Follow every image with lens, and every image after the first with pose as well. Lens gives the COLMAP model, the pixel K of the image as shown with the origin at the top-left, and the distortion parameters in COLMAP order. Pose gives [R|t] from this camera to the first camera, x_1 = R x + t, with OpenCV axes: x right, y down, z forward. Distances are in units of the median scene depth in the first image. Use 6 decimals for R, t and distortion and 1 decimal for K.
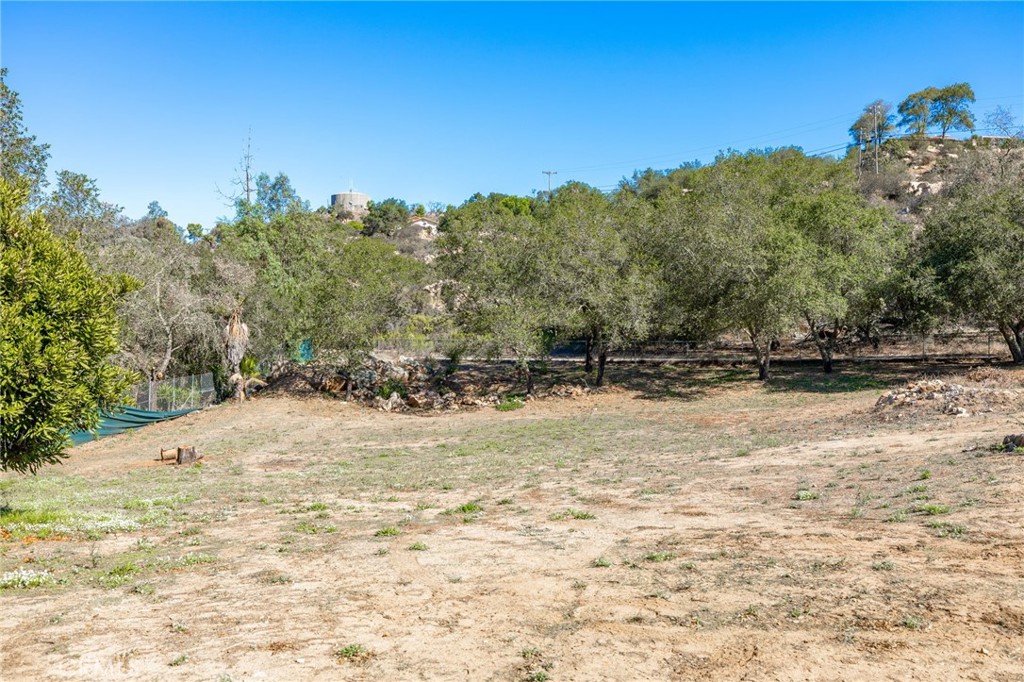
lens RADIAL K [[969.0, 0, 509.4], [0, 969.0, 339.4], [0, 0, 1]] dist [0.002549, 0.000000]
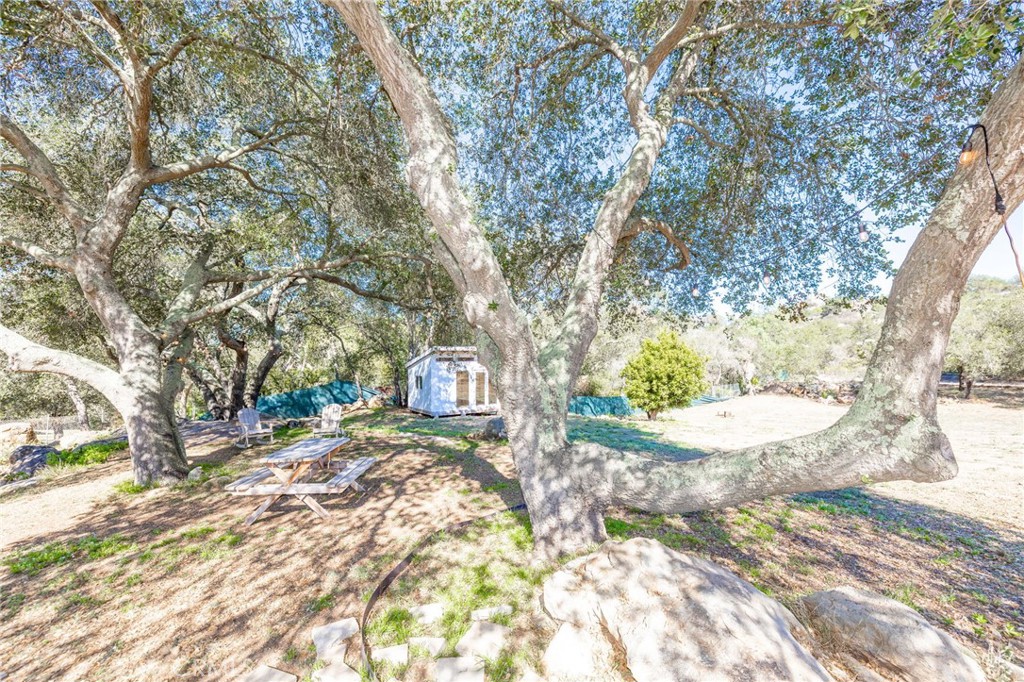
lens RADIAL K [[436.9, 0, 515.8], [0, 436.9, 340.4], [0, 0, 1]] dist [0.003065, -0.001089]
pose [[0.714888, -0.029711, -0.698608, 0.065017], [-0.011018, 0.998494, -0.053738, -0.008320], [0.699153, 0.046114, 0.713484, -0.185849]]
